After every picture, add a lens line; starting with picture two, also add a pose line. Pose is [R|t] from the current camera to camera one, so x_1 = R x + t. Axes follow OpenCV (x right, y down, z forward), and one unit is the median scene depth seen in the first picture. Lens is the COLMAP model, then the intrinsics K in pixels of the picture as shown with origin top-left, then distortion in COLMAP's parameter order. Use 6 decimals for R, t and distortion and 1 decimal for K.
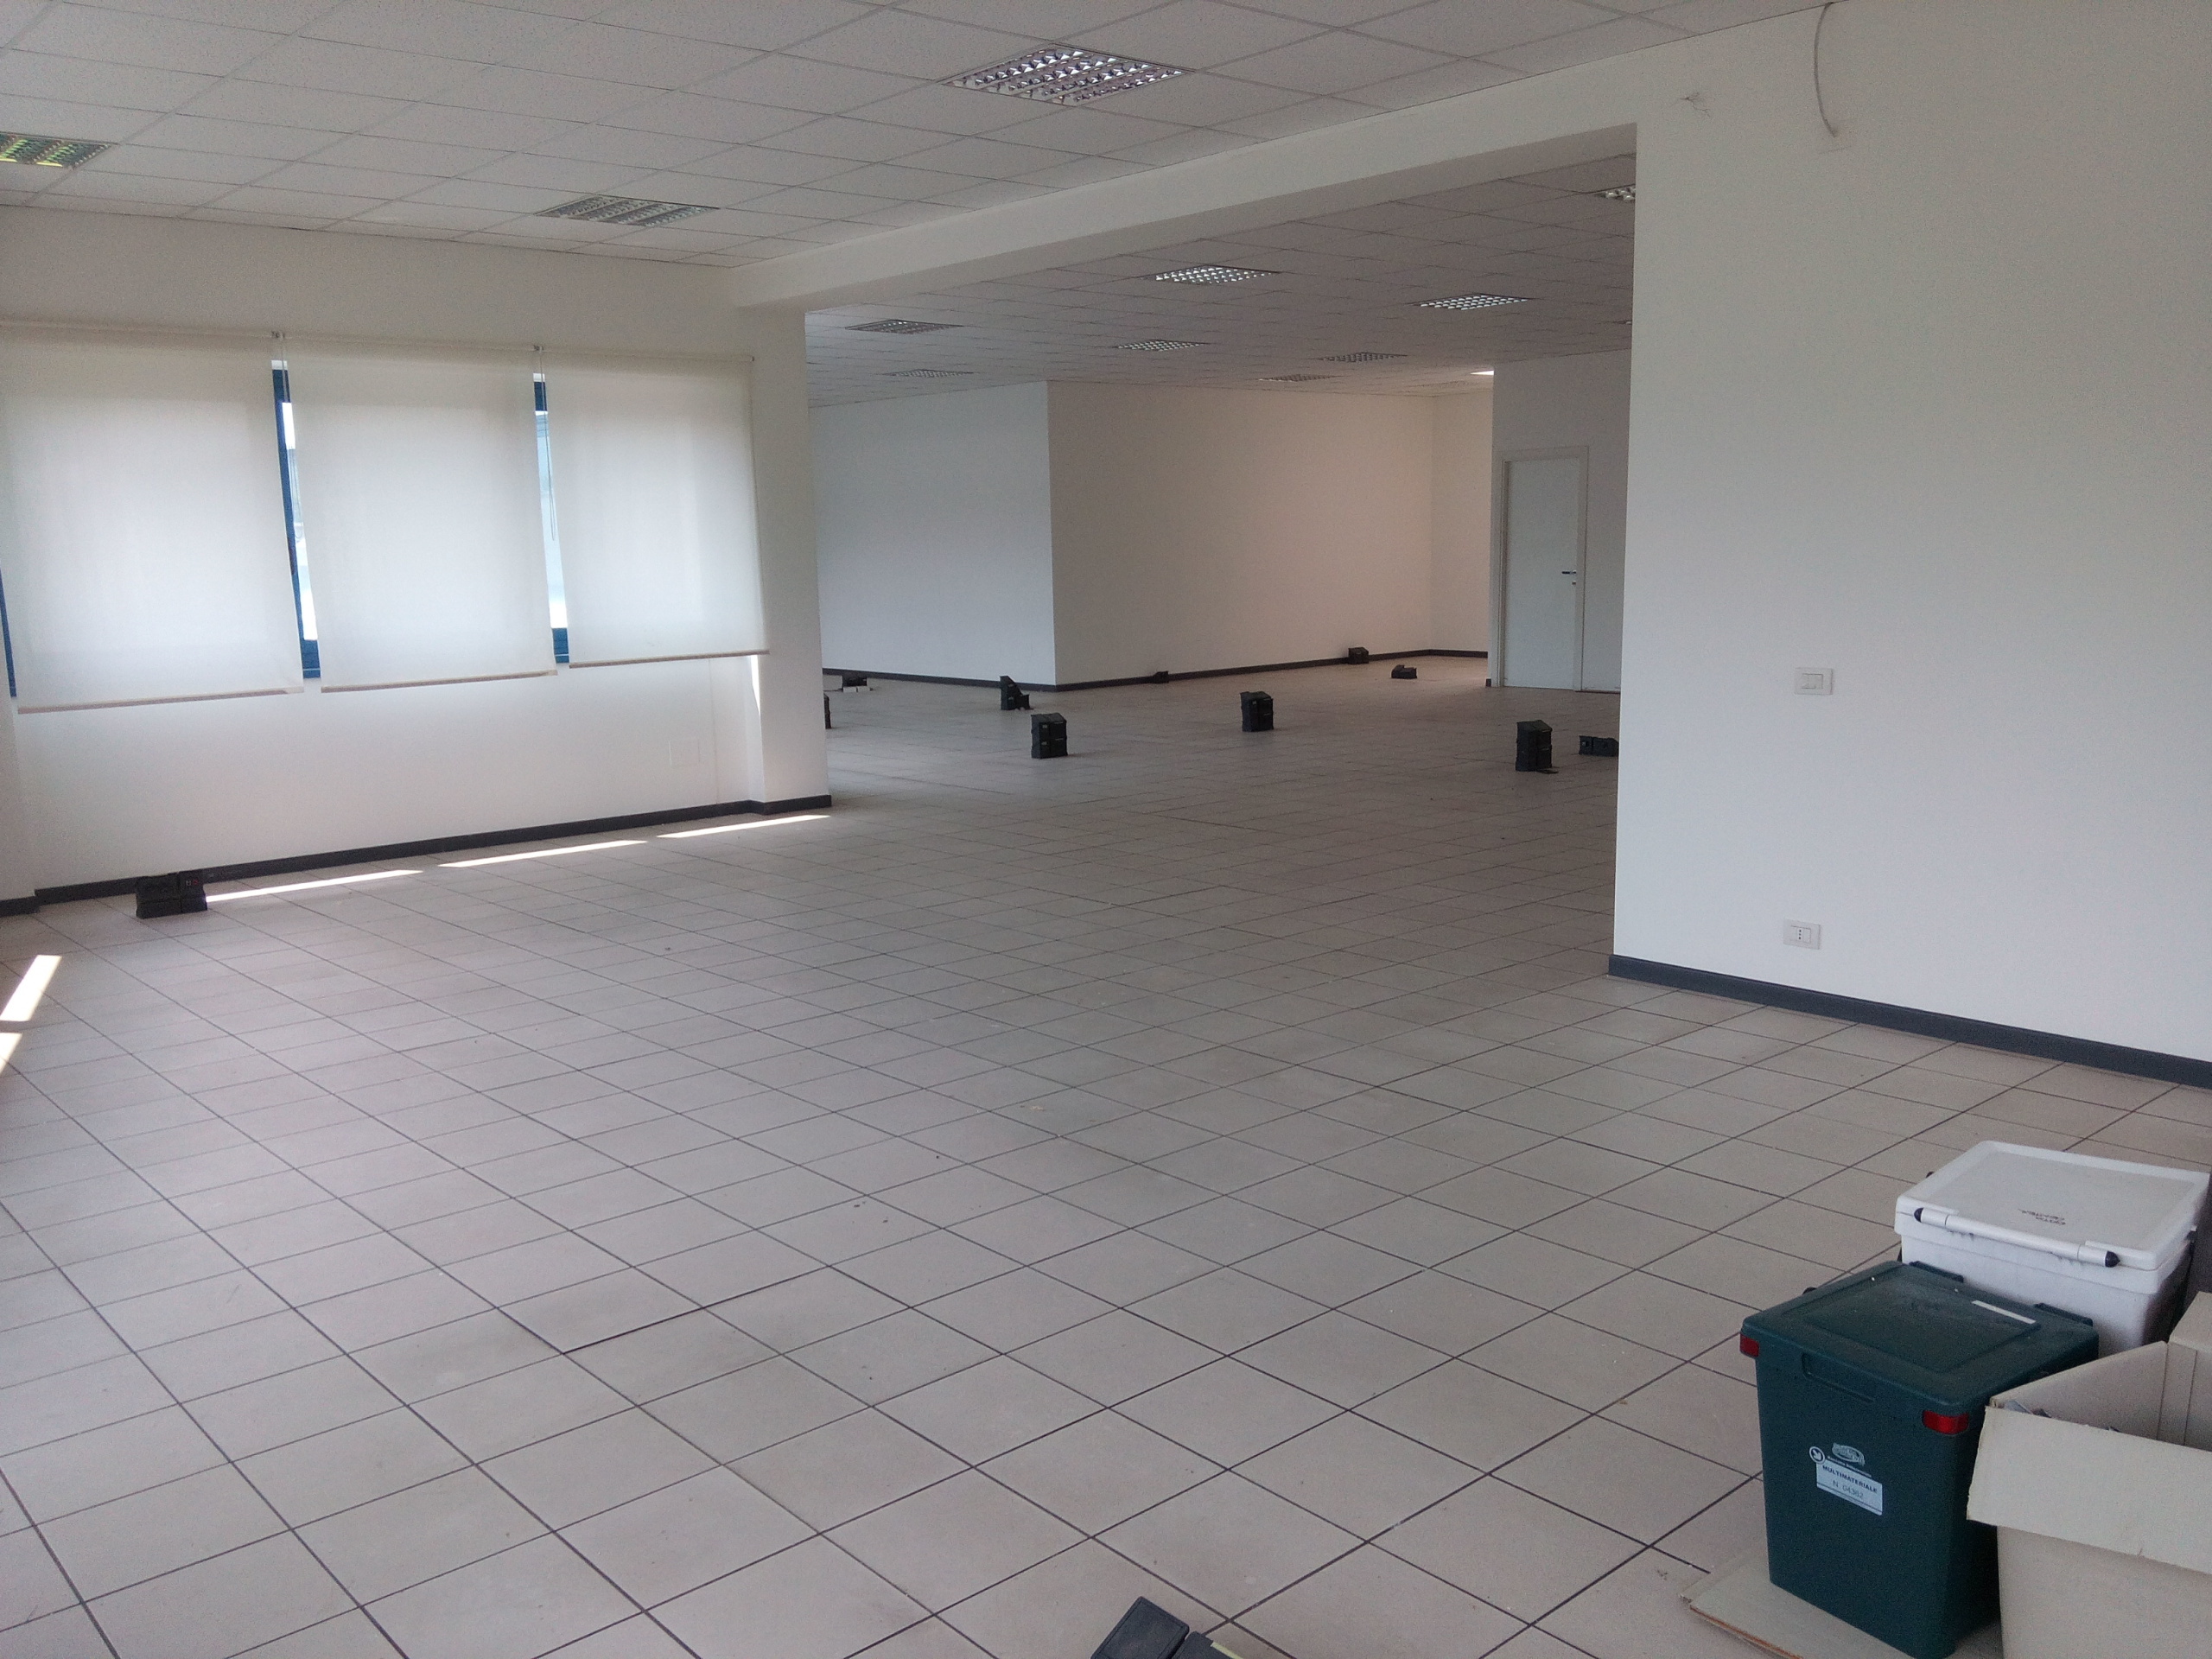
lens RADIAL K [[1814.2, 0, 1100.1], [0, 1814.2, 828.2], [0, 0, 1]] dist [0.097043, -0.109992]
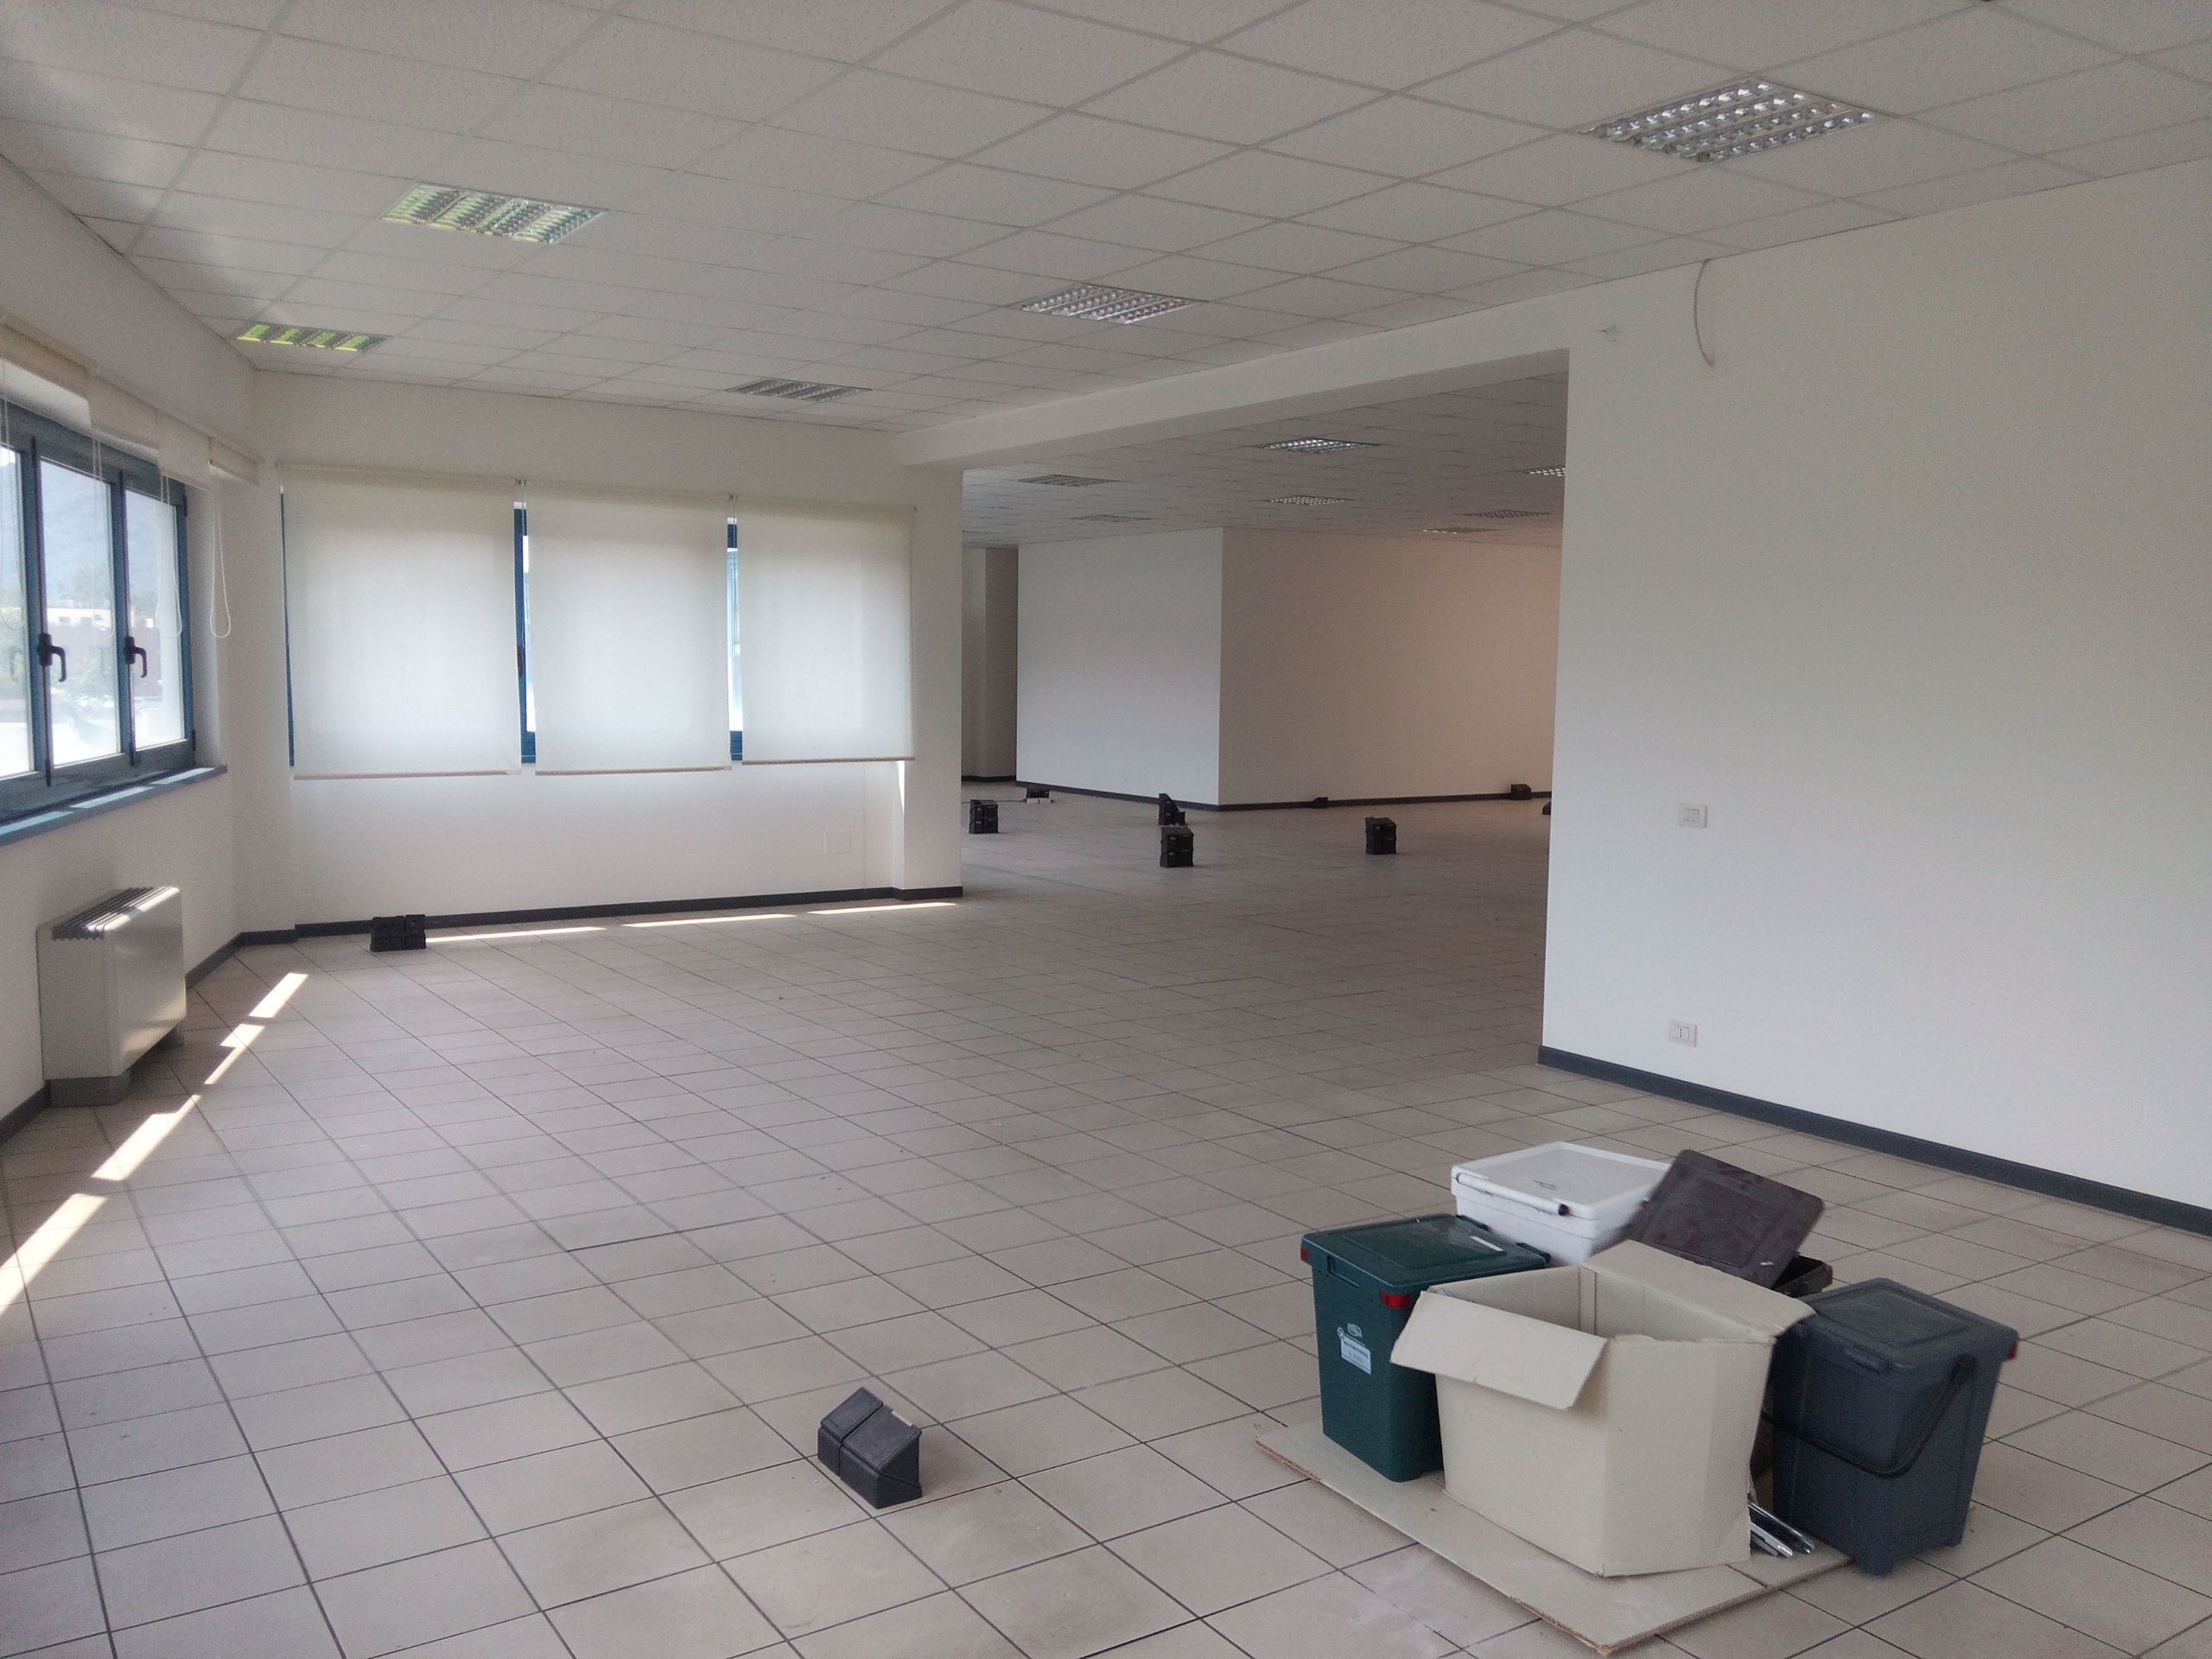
lens RADIAL K [[1814.2, 0, 1130.4], [0, 1814.2, 831.7], [0, 0, 1]] dist [0.097043, -0.109992]
pose [[0.990685, 0.049662, -0.126796, 0.114381], [-0.058121, 0.996262, -0.063903, 0.016377], [0.123149, 0.070677, 0.989868, -0.129797]]
